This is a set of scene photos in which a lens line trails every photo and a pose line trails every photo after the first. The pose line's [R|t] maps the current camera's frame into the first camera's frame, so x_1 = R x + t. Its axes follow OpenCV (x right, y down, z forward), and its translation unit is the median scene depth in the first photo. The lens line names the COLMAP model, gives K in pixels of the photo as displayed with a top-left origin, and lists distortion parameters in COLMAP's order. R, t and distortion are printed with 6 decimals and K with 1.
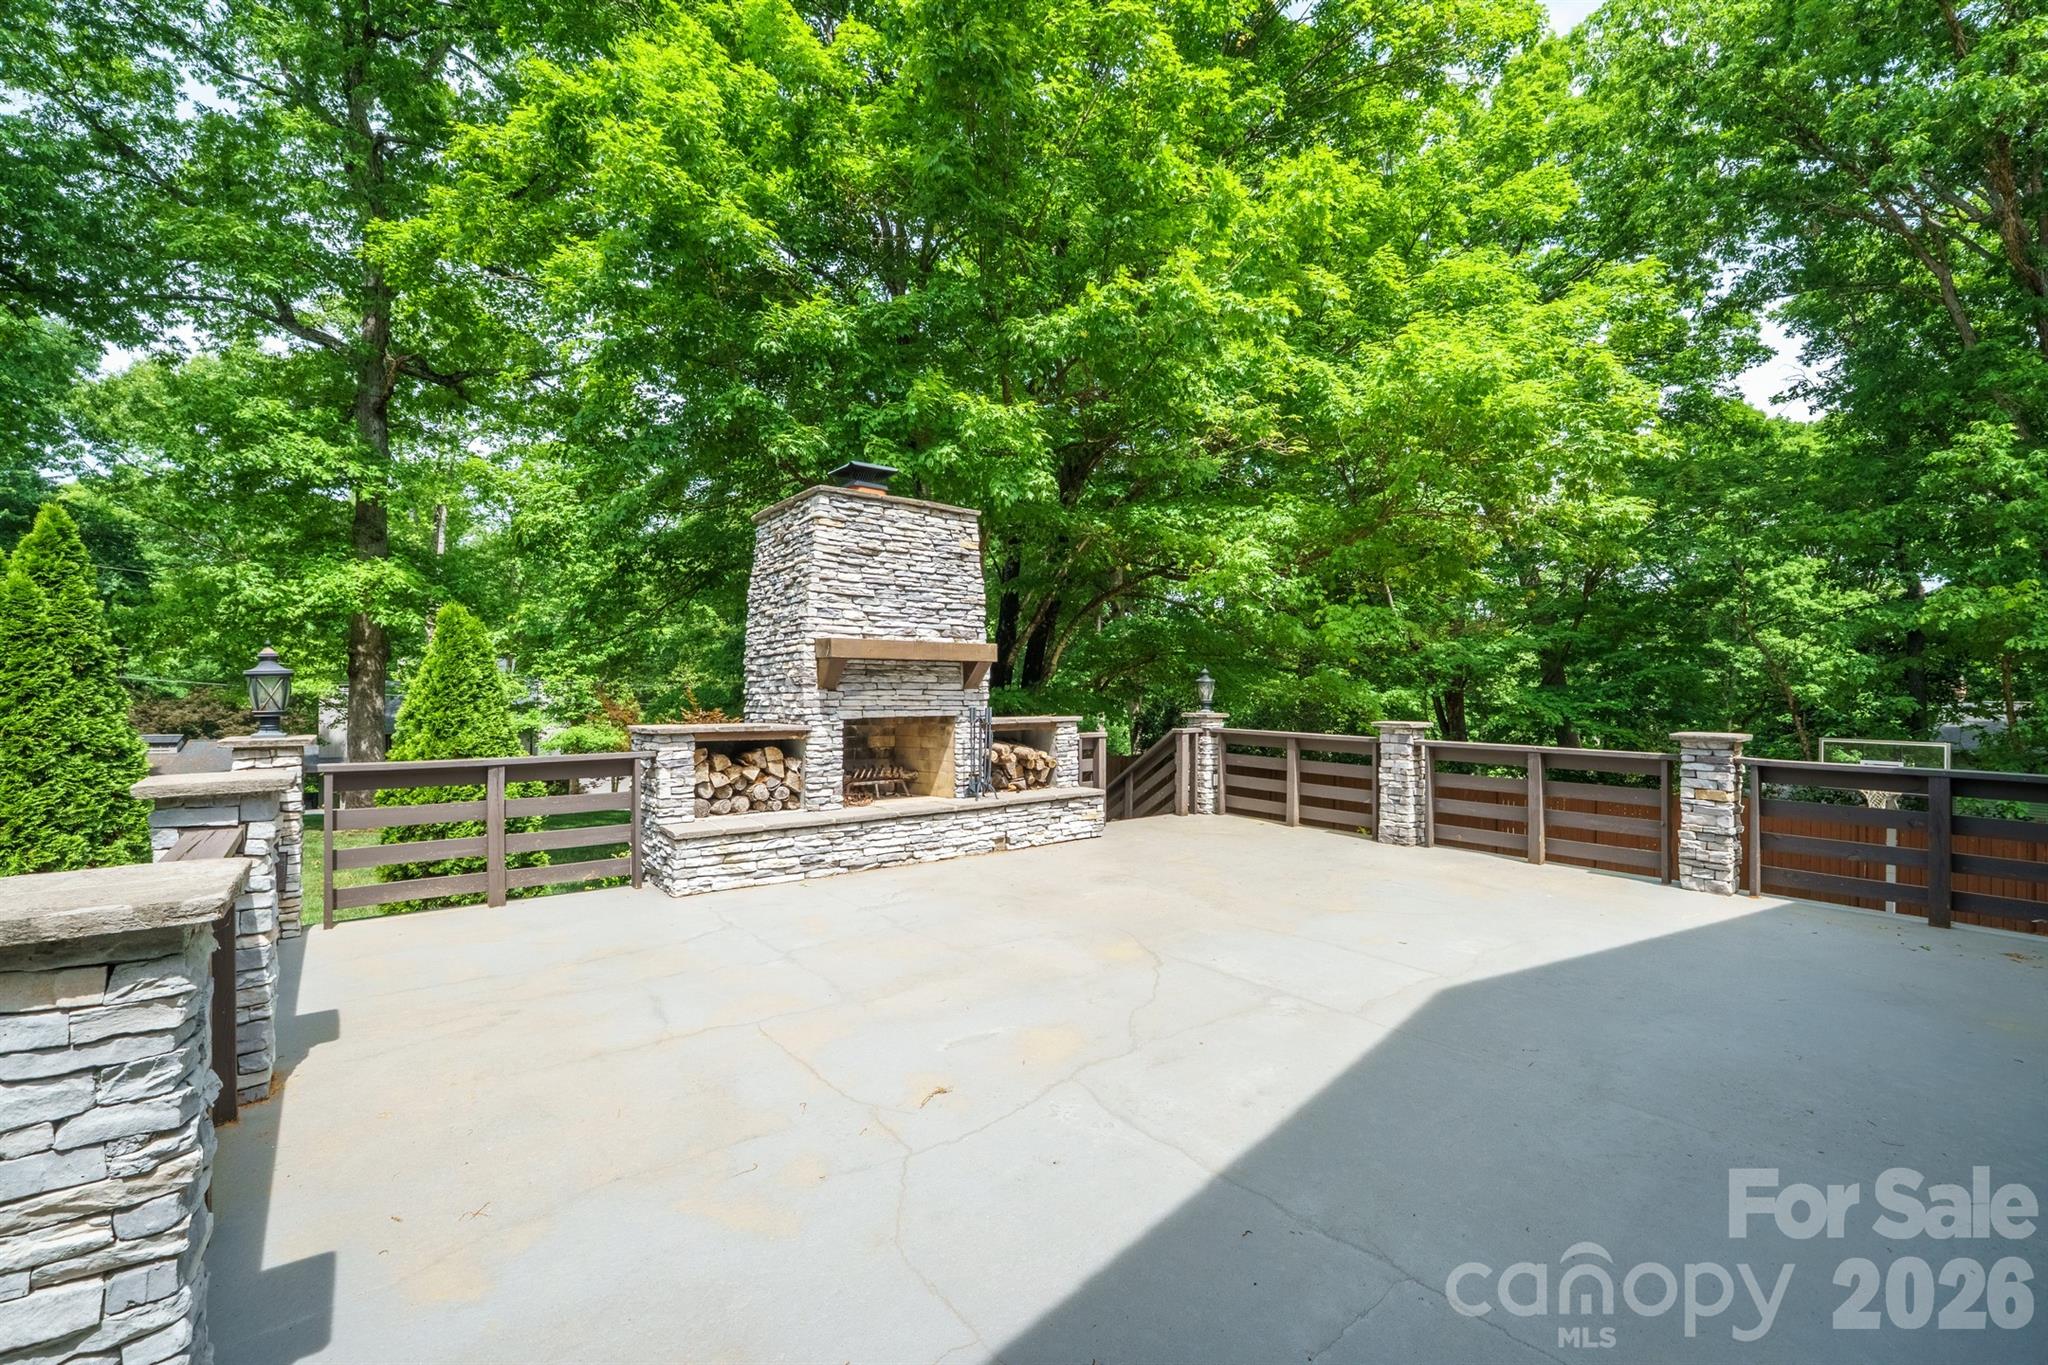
lens RADIAL K [[874.6, 0, 1021.2], [0, 874.6, 686.5], [0, 0, 1]] dist [-0.000066, 0.000059]
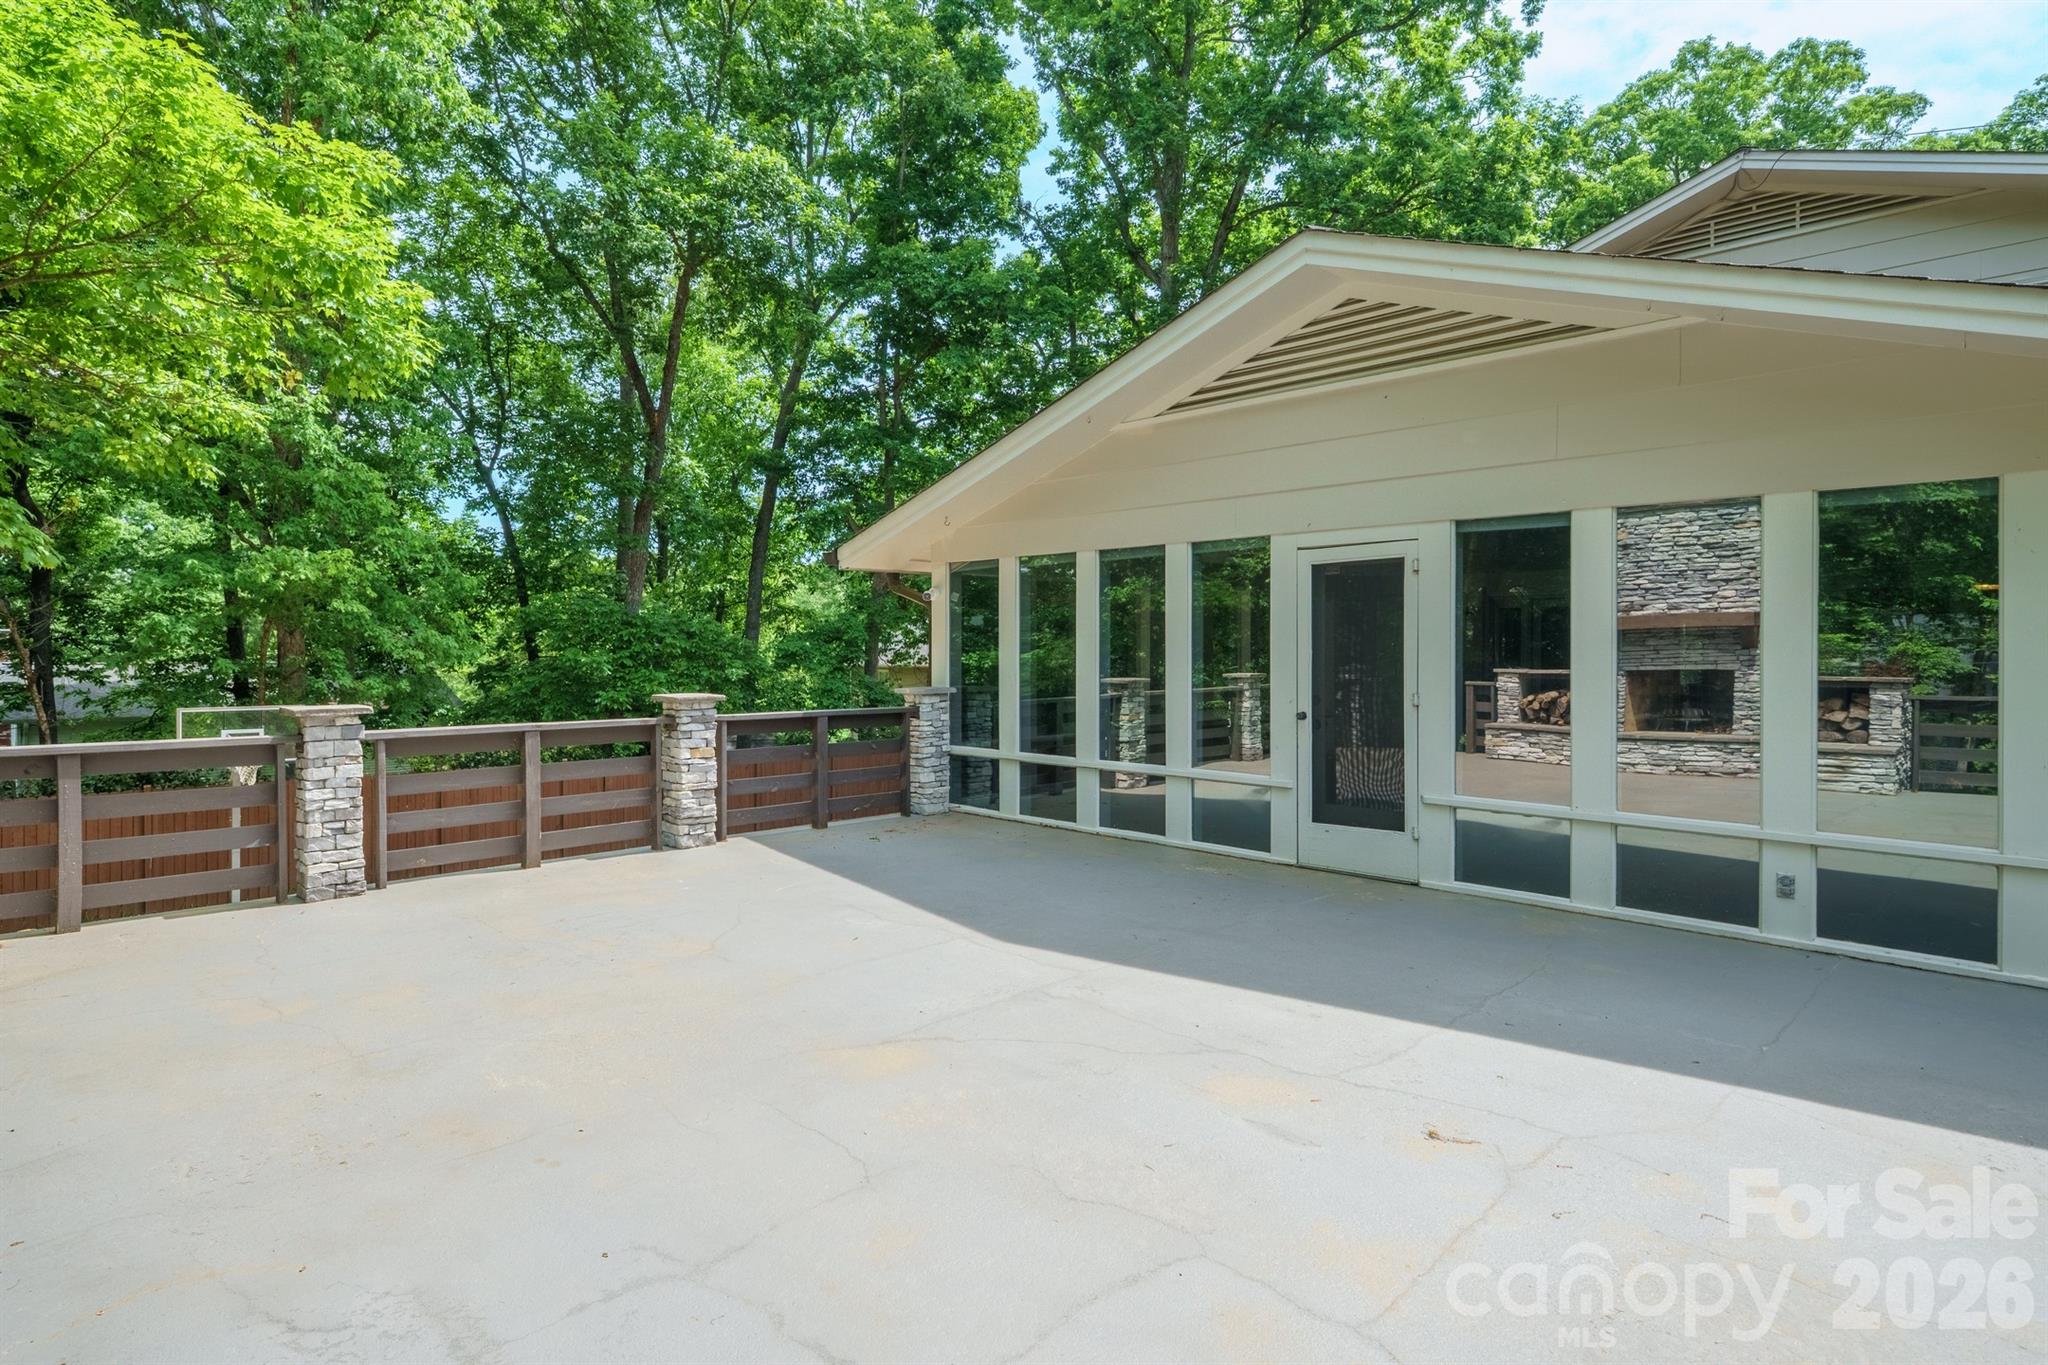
lens RADIAL K [[1091.6, 0, 1022.5], [0, 1091.6, 666.3], [0, 0, 1]] dist [-0.000680, 0.000208]
pose [[-0.133079, -0.020138, 0.990901, -0.538451], [0.002107, 0.999786, 0.020602, -0.005198], [-0.991103, 0.004829, -0.133008, 0.770349]]
